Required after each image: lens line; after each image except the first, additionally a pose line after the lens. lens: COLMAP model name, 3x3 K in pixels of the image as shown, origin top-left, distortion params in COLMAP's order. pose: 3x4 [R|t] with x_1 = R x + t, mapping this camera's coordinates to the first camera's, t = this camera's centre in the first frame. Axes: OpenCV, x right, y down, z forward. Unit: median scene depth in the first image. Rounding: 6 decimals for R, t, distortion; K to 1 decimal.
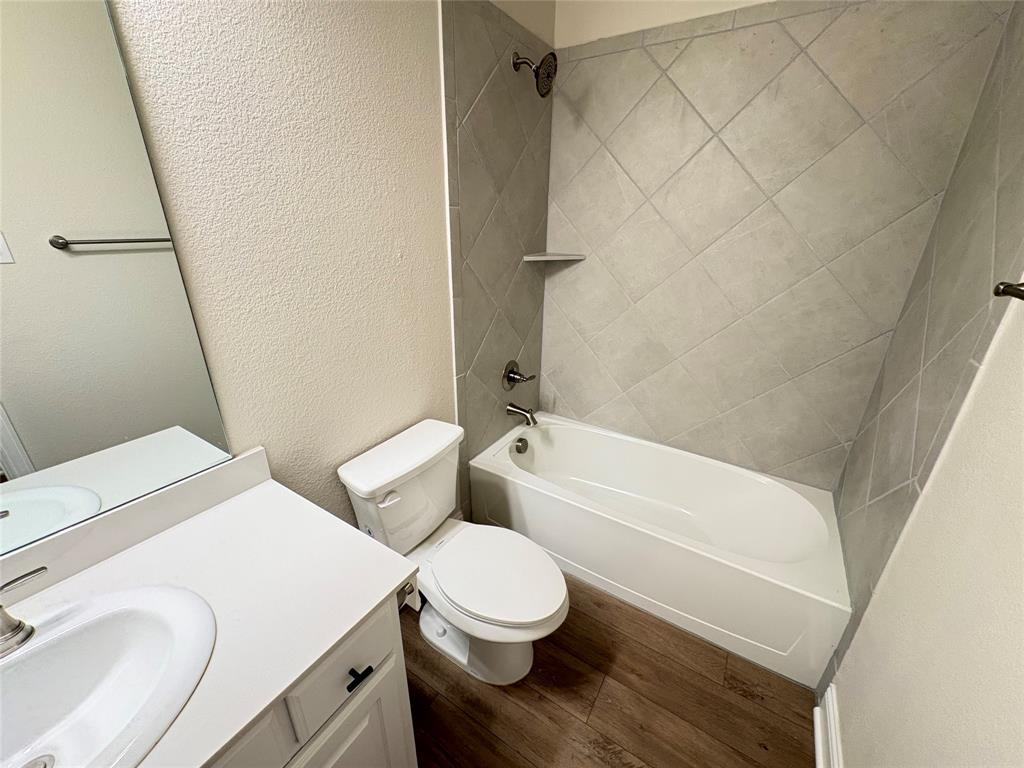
lens RADIAL K [[408.5, 0, 512.1], [0, 408.5, 384.8], [0, 0, 1]] dist [0.000800, -0.000125]
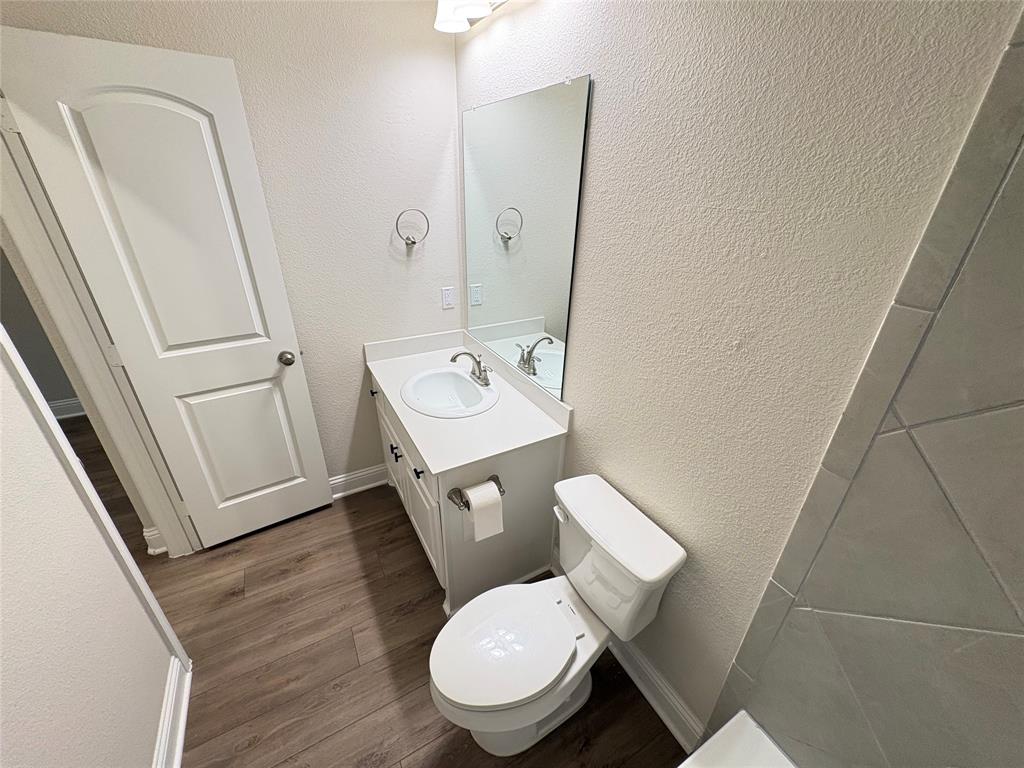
lens RADIAL K [[408.5, 0, 512.1], [0, 408.5, 384.8], [0, 0, 1]] dist [0.000800, -0.000125]
pose [[-0.473789, 0.372493, -0.797980, 0.562650], [-0.352964, 0.749849, 0.559592, -0.601265], [0.806809, 0.546787, -0.223794, 1.028713]]
